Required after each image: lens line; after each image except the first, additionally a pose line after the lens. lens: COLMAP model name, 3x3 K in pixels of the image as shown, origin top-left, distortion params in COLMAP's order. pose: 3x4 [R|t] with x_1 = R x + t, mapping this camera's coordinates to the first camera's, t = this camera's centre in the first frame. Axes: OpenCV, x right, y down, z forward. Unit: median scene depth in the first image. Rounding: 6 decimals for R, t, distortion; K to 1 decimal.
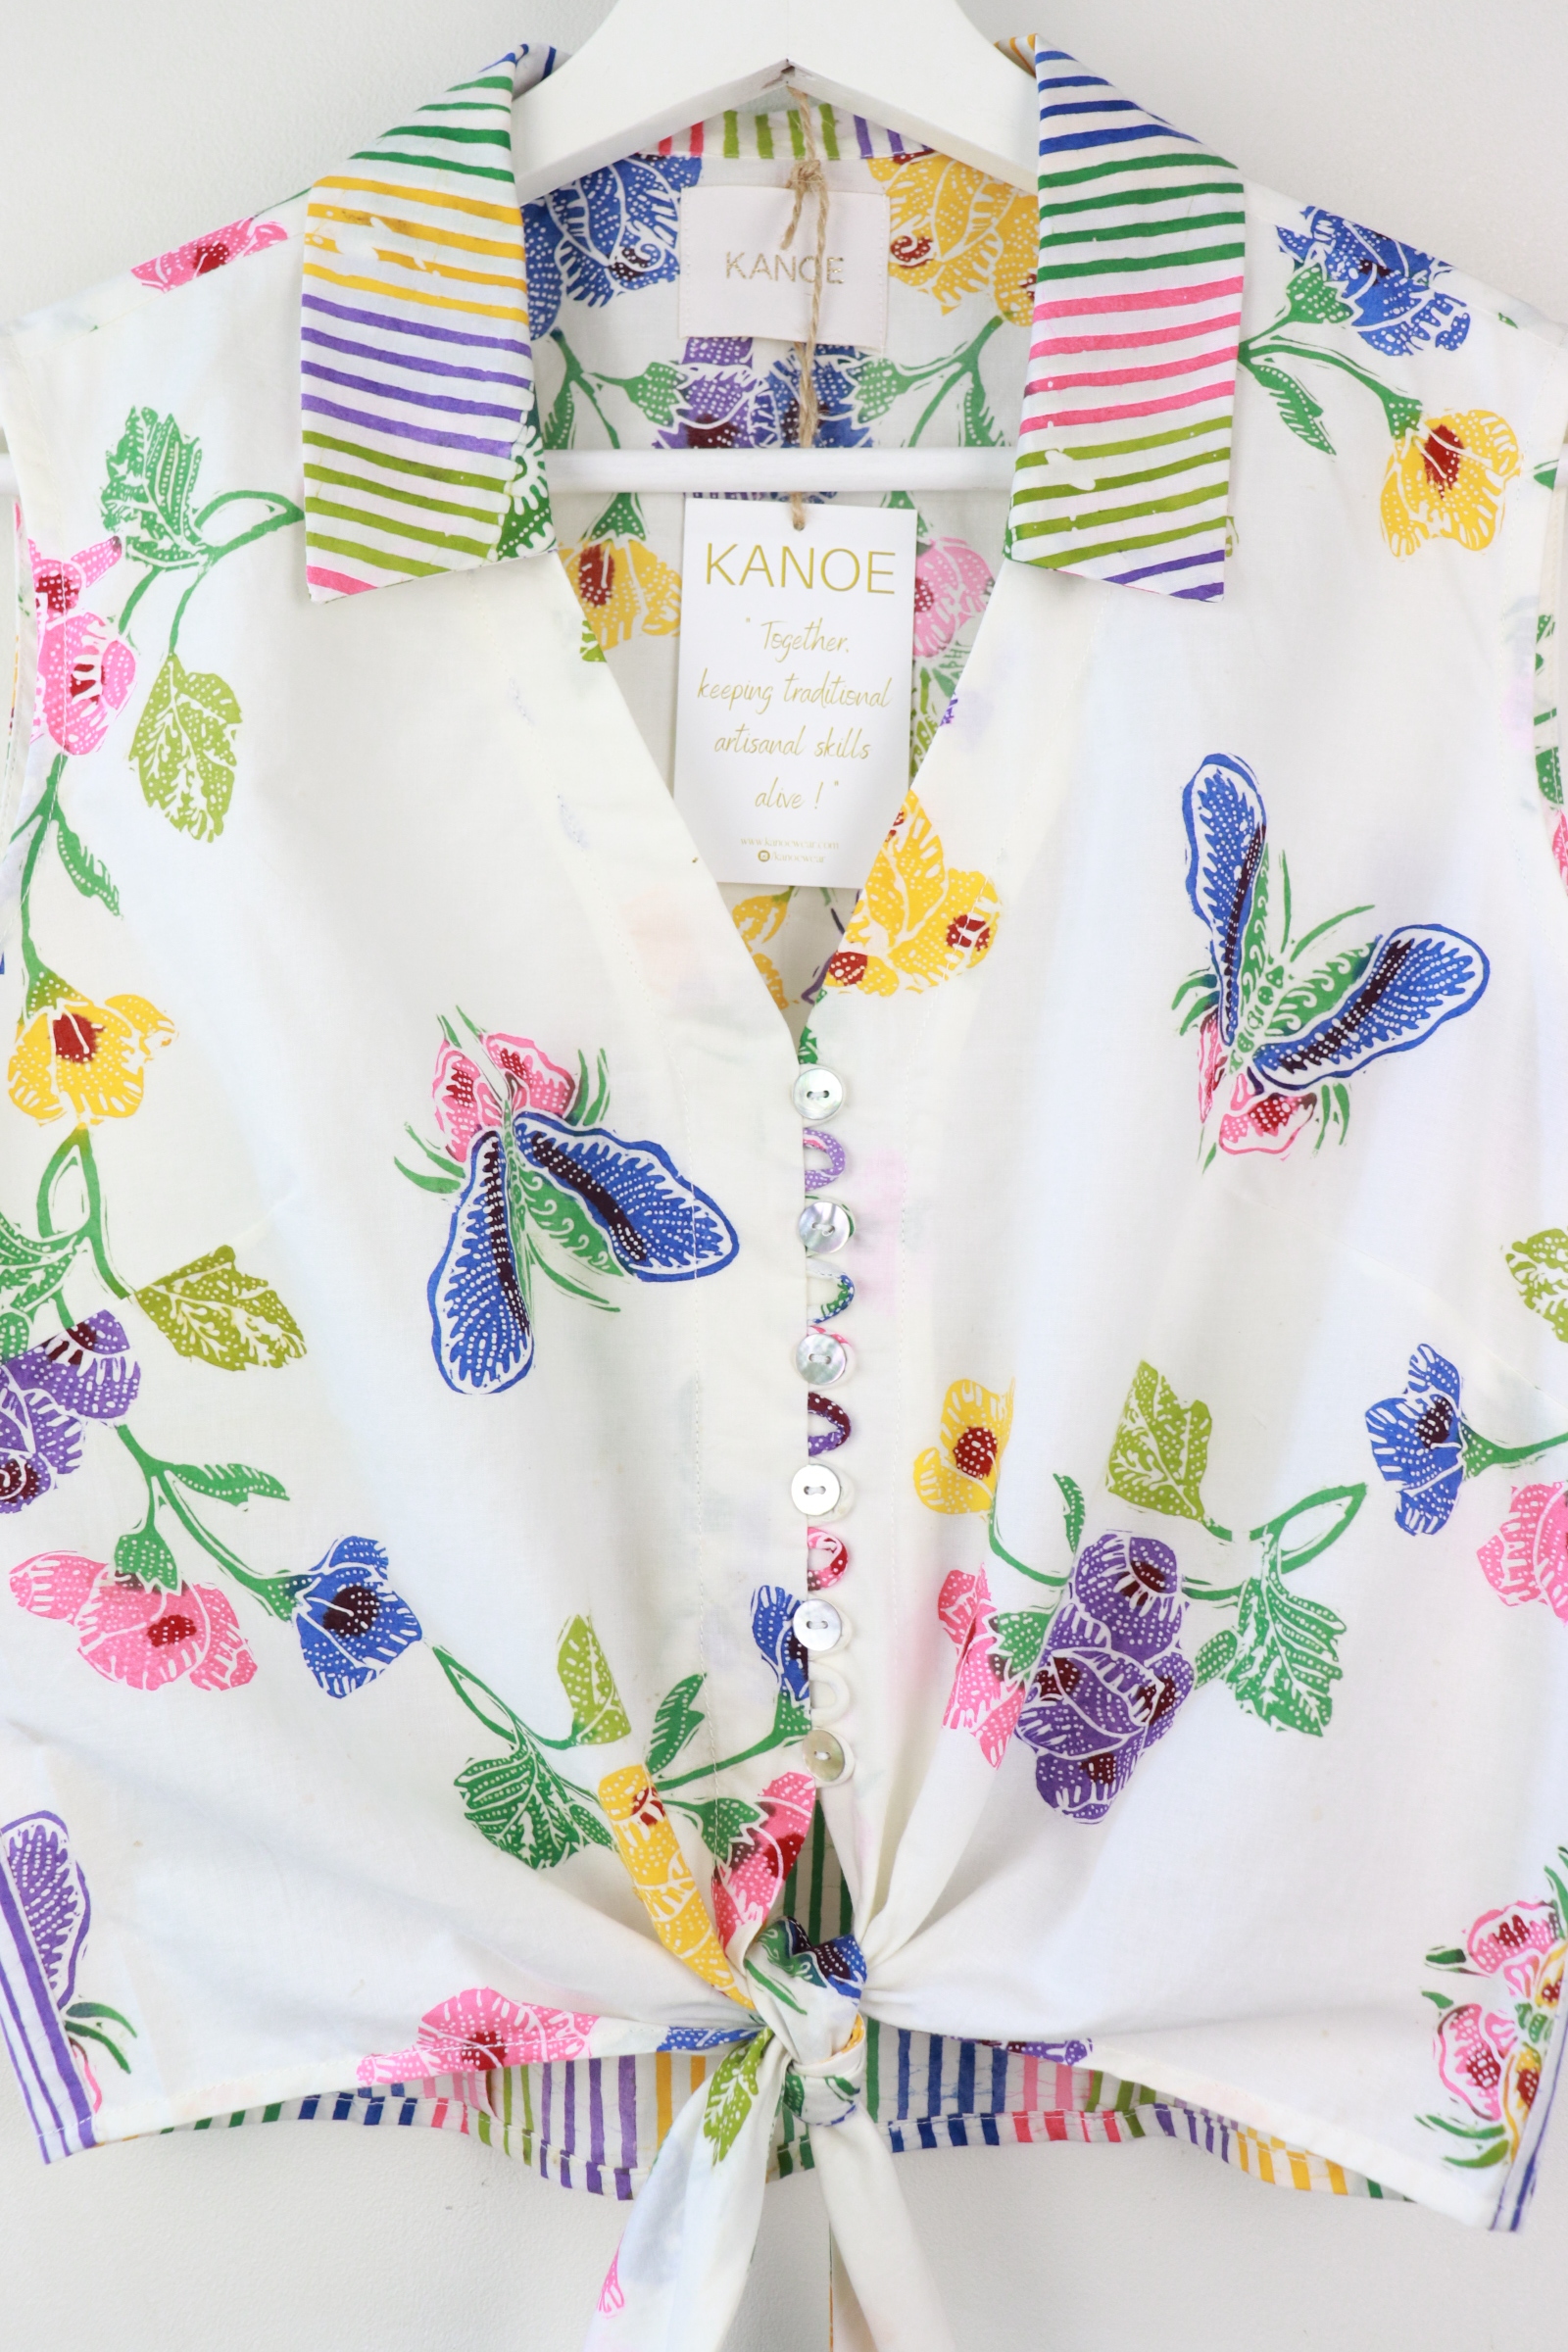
lens RADIAL K [[2357.9, 0, 788.8], [0, 2357.9, 1142.4], [0, 0, 1]] dist [-0.123850, 0.146821]
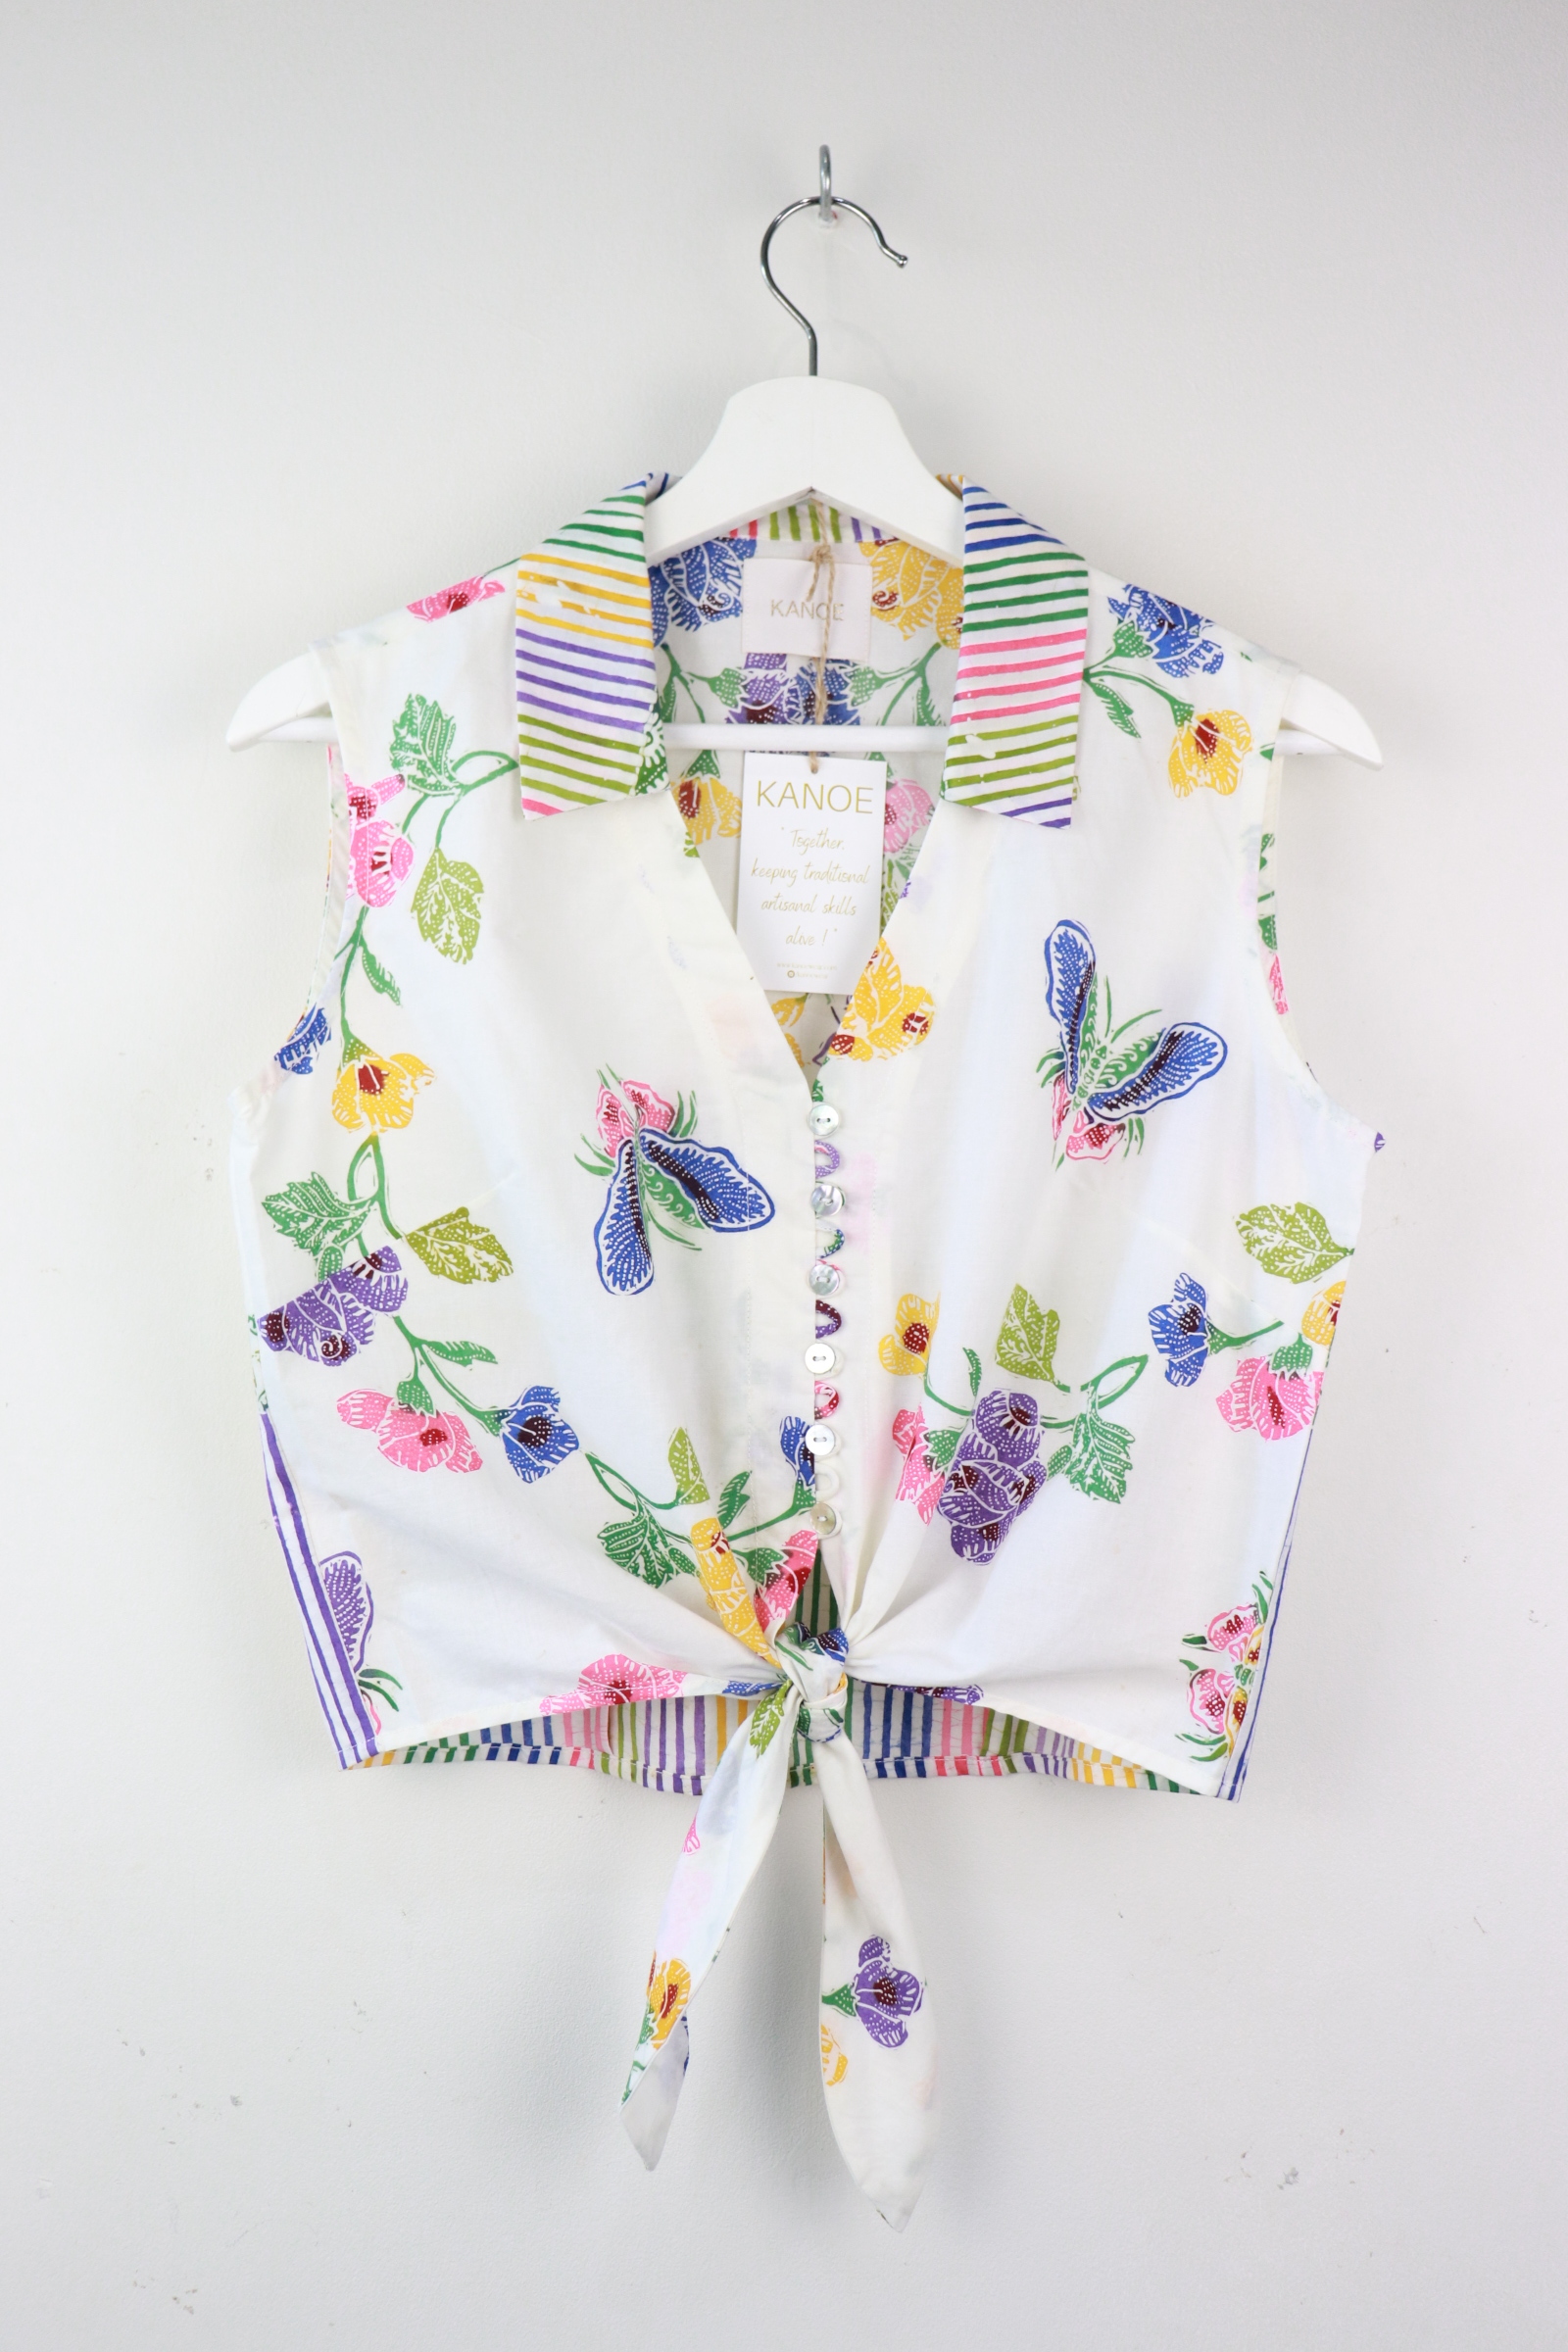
lens RADIAL K [[2357.9, 0, 788.8], [0, 2357.9, 1142.4], [0, 0, 1]] dist [-0.123850, 0.146821]
pose [[0.999395, 0.012721, 0.032384, -0.065894], [-0.012309, 0.999841, -0.012897, 0.017005], [-0.032543, 0.012491, 0.999392, -0.658390]]
